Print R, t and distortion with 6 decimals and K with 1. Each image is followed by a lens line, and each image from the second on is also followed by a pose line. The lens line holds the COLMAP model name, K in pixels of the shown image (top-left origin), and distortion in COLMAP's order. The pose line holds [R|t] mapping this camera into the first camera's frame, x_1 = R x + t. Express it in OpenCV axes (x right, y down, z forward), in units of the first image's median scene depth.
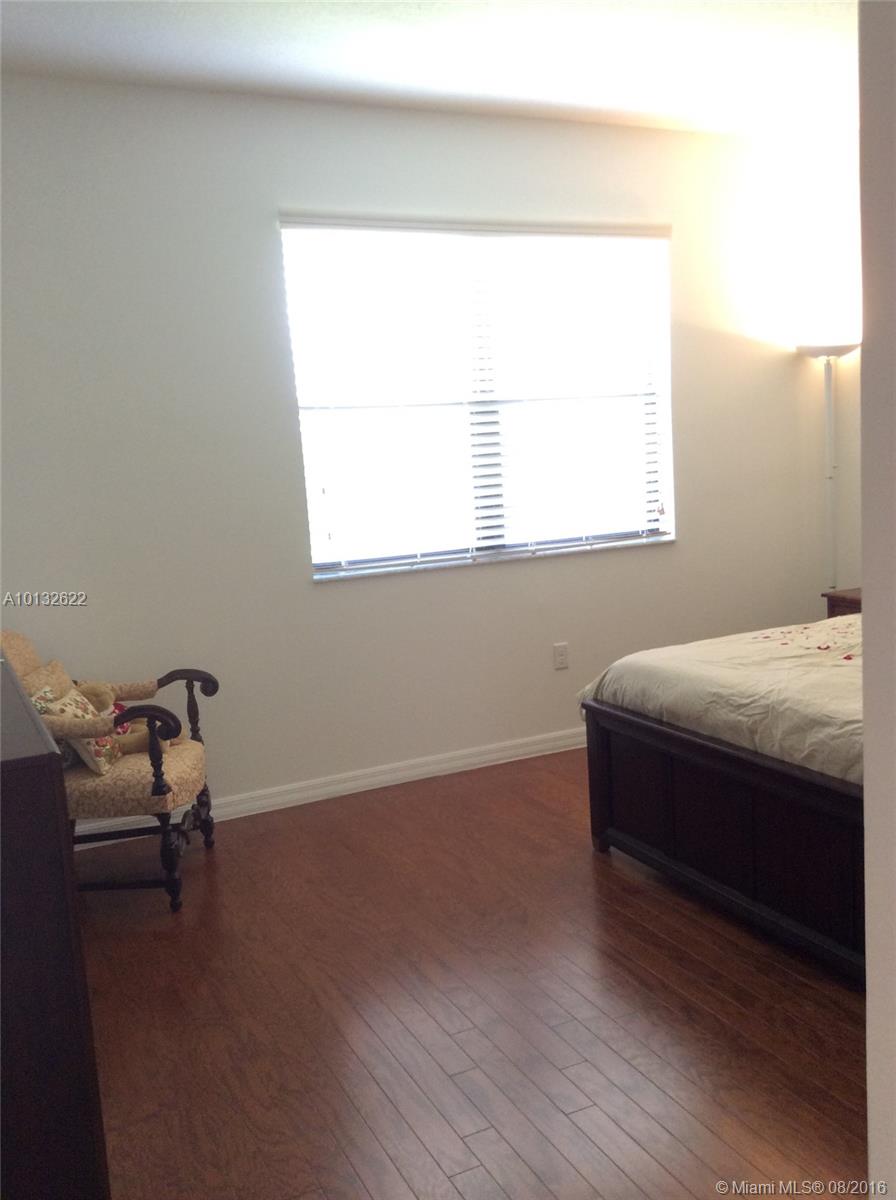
lens RADIAL K [[1126.5, 0, 448.0], [0, 1126.5, 600.0], [0, 0, 1]] dist [0.171249, -0.348756]
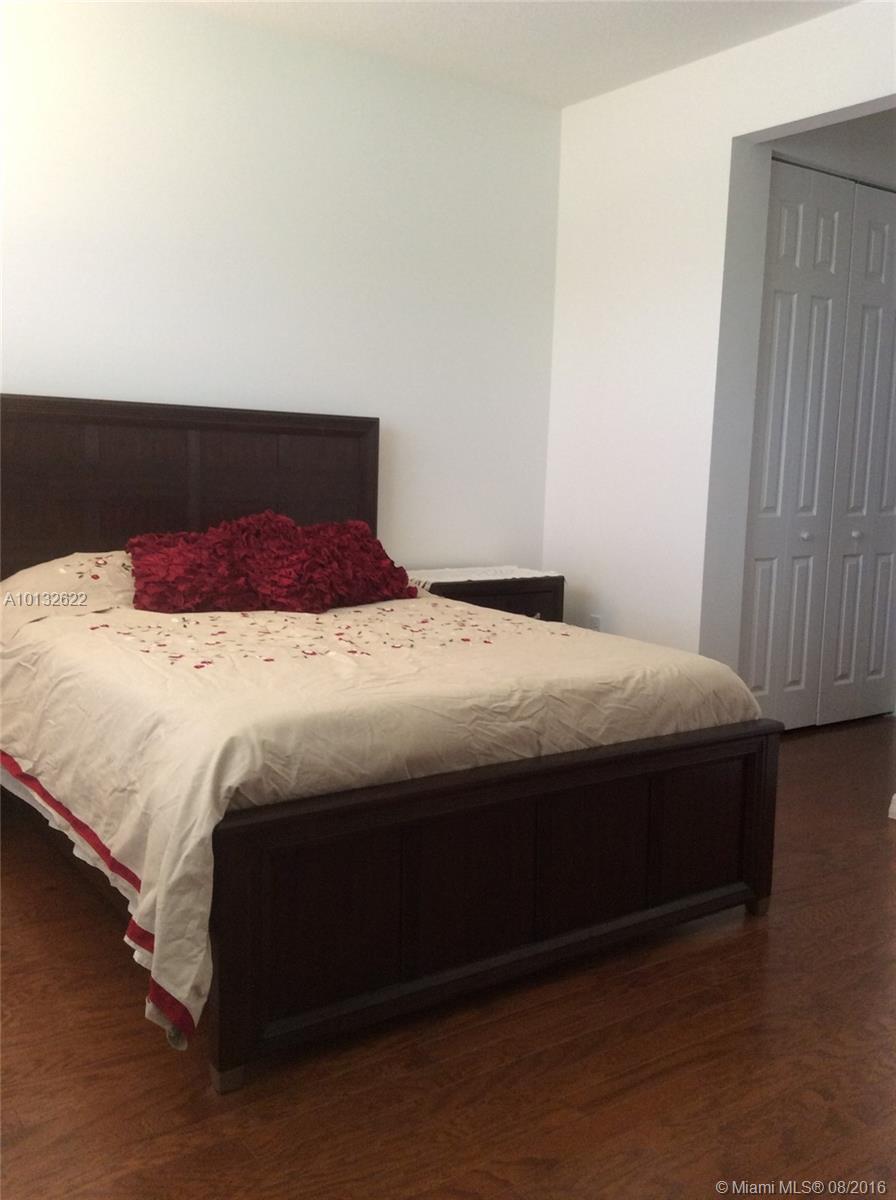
lens RADIAL K [[1126.5, 0, 448.0], [0, 1126.5, 600.0], [0, 0, 1]] dist [0.171249, -0.348756]
pose [[-0.200996, -0.061923, 0.977633, -0.476629], [0.118402, 0.989148, 0.086995, -0.053797], [-0.972410, 0.133239, -0.191483, 1.137234]]
